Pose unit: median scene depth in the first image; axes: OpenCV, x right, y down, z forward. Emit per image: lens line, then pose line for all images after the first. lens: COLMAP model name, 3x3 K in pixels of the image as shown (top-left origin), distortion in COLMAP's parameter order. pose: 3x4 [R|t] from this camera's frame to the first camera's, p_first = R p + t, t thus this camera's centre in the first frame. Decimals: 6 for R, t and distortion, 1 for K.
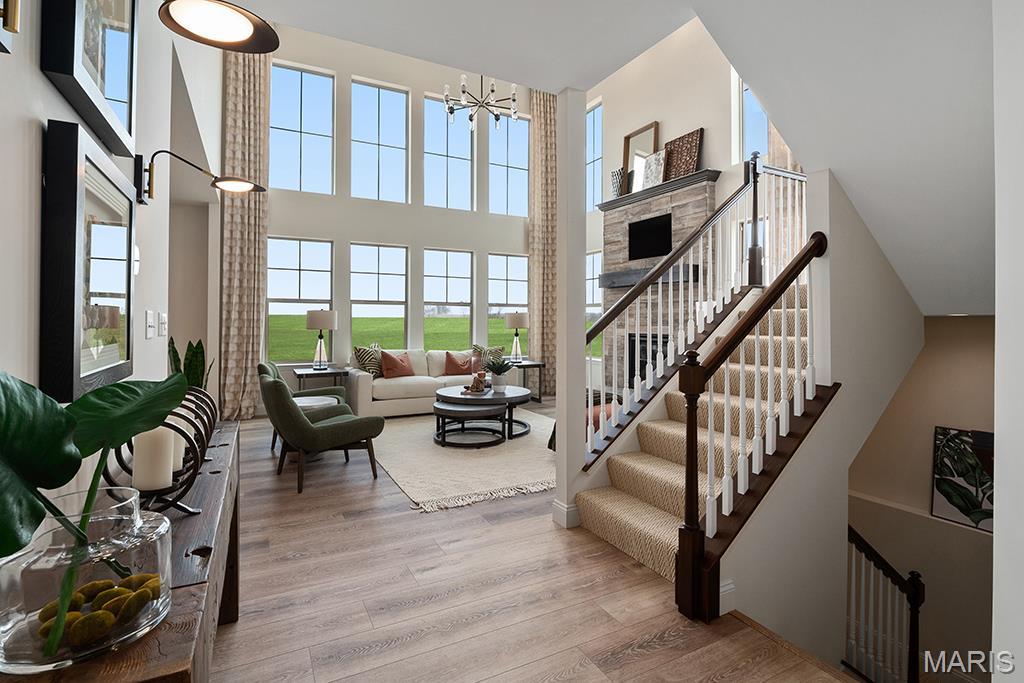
lens RADIAL K [[490.4, 0, 521.7], [0, 490.4, 340.6], [0, 0, 1]] dist [-0.005037, -0.000664]
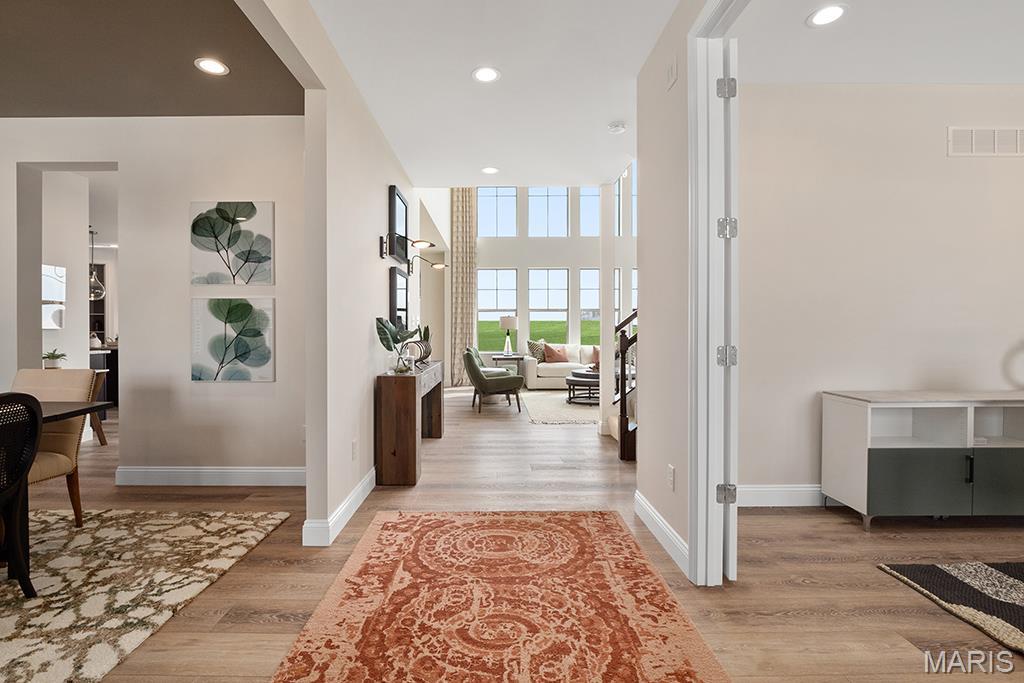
lens RADIAL K [[490.4, 0, 505.8], [0, 490.4, 336.4], [0, 0, 1]] dist [-0.005037, -0.000664]
pose [[0.891954, -0.001049, -0.452126, 0.250295], [-0.008521, 0.999781, -0.019129, 0.026390], [0.452047, 0.020915, 0.891749, -0.318272]]
